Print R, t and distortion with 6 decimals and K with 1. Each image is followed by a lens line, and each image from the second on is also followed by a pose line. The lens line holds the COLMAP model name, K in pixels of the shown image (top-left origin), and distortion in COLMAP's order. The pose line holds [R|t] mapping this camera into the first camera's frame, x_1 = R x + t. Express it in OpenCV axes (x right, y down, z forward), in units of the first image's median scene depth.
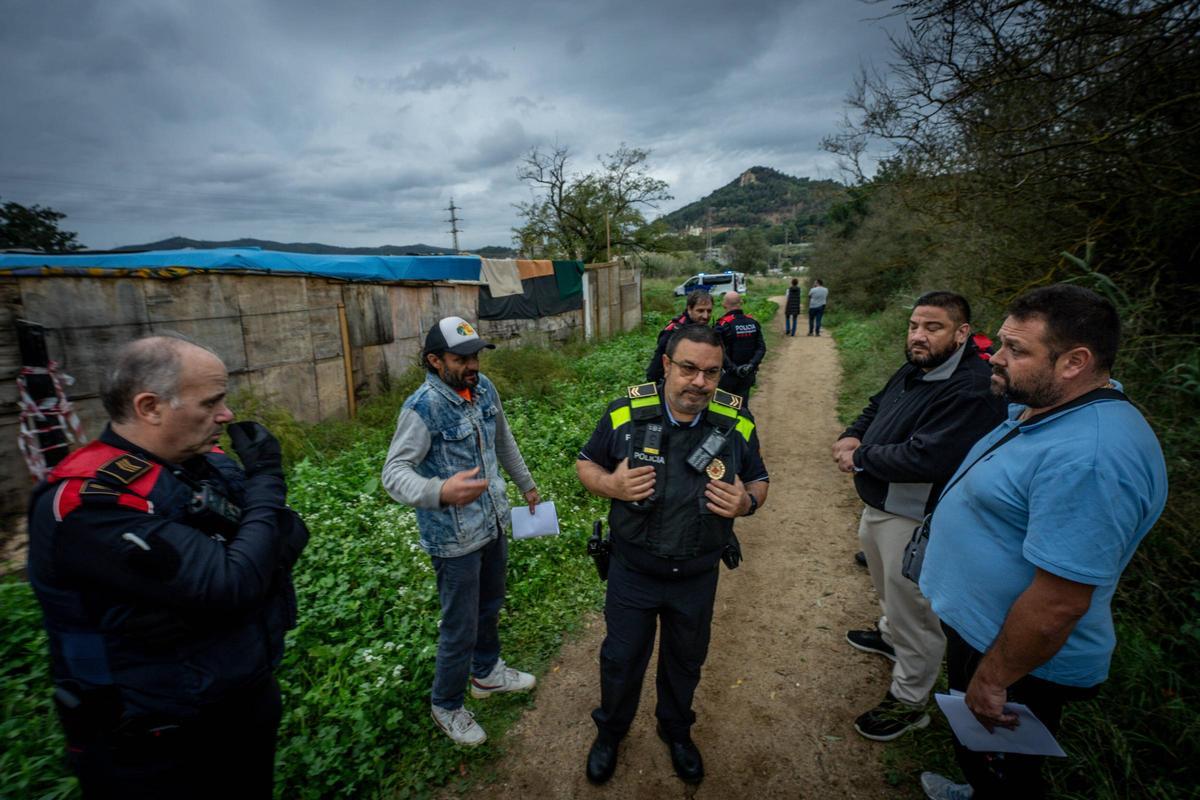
lens RADIAL K [[508.0, 0, 582.3], [0, 508.0, 385.7], [0, 0, 1]] dist [-0.030248, 0.003659]
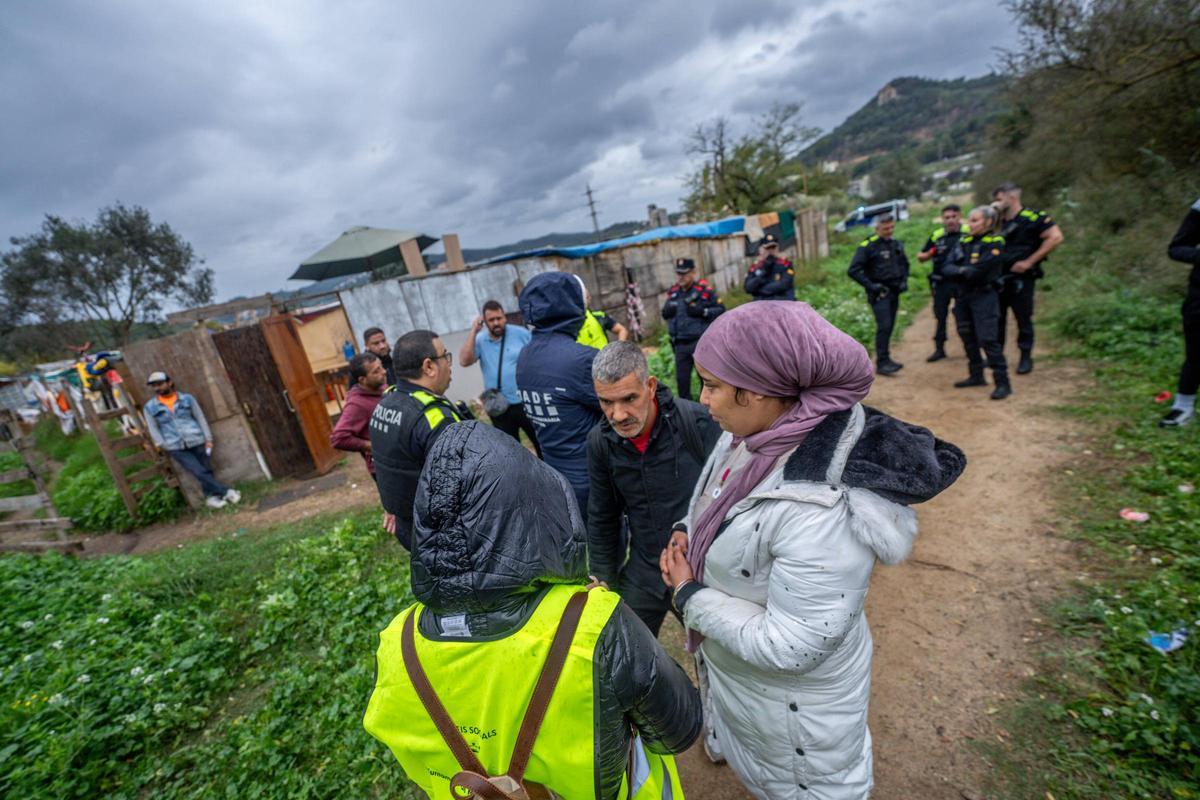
lens RADIAL K [[485.3, 0, 595.6], [0, 485.3, 402.7], [0, 0, 1]] dist [-0.027129, -0.000003]
pose [[0.961443, -0.091893, -0.259196, -0.088343], [0.117023, 0.989637, 0.083218, 0.040323], [0.248863, -0.110341, 0.962233, -0.179084]]
